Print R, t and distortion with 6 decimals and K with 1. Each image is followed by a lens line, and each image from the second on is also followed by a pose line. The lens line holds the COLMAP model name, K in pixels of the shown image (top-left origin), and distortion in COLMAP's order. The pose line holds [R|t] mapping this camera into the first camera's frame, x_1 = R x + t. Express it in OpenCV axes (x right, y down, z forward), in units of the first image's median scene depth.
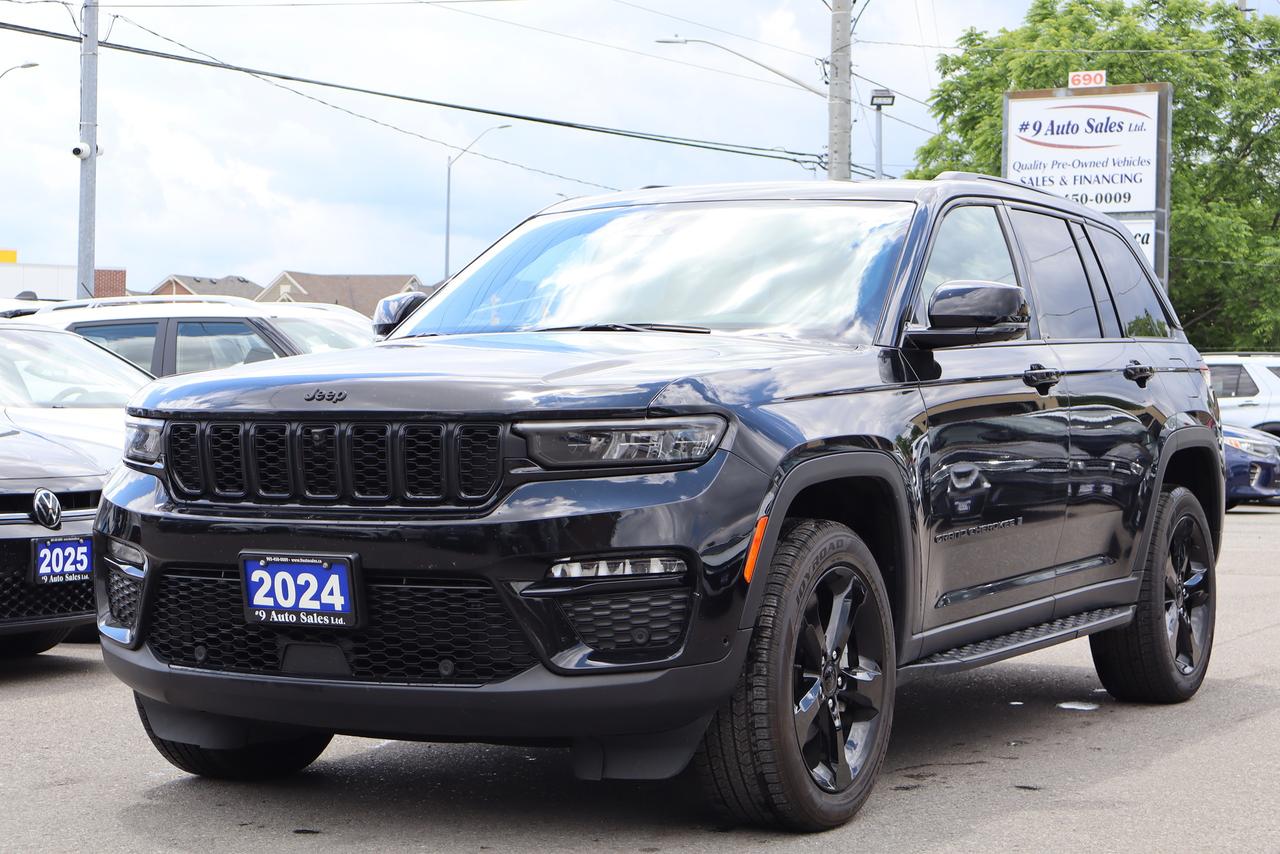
lens RADIAL K [[2538.7, 0, 638.7], [0, 2538.7, 425.3], [0, 0, 1]] dist [-0.008001, 0.000000]
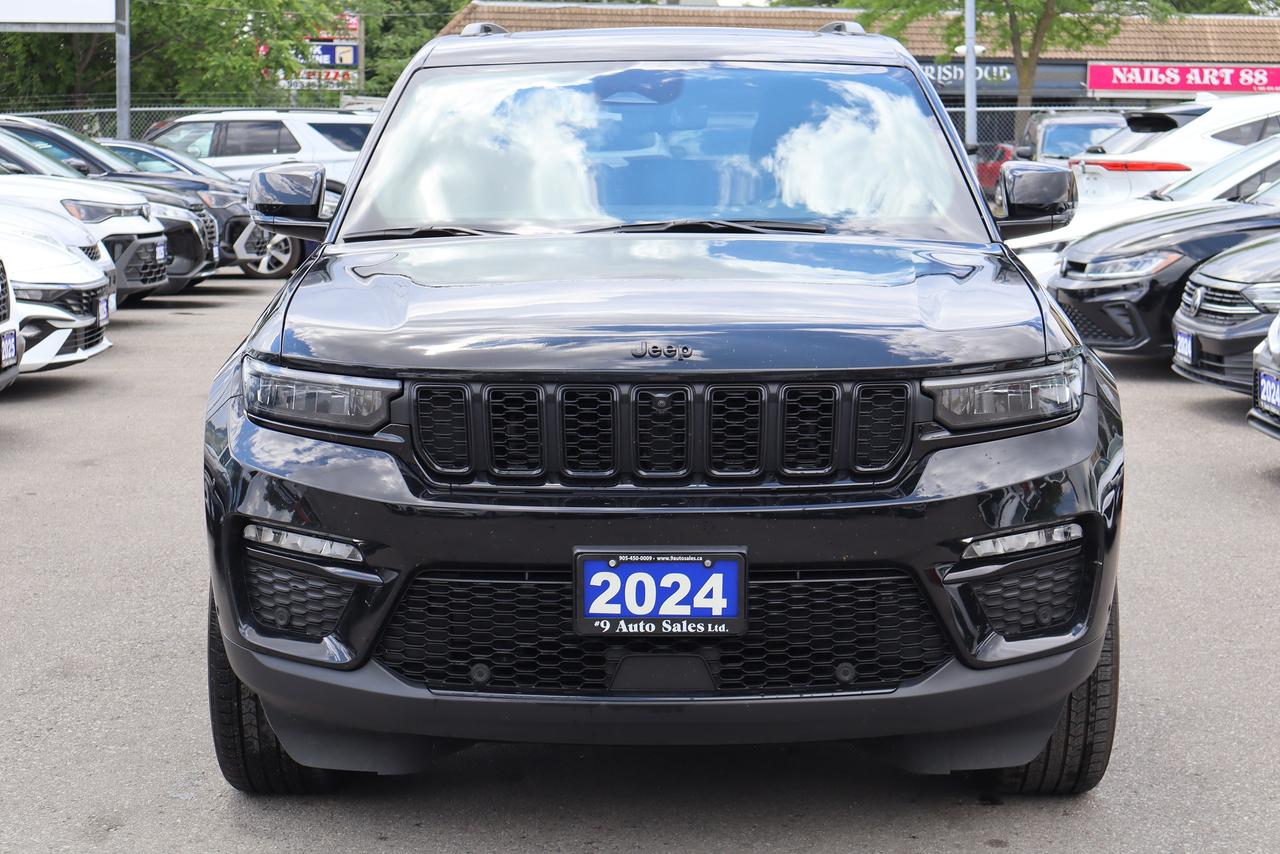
lens RADIAL K [[2538.7, 0, 640.0], [0, 2538.7, 427.4], [0, 0, 1]] dist [-0.008001, 0.000000]
pose [[0.887744, -0.060299, 0.456372, -0.507324], [0.009698, 0.993614, 0.112419, -0.079562], [-0.460236, -0.095373, 0.882659, 0.288142]]
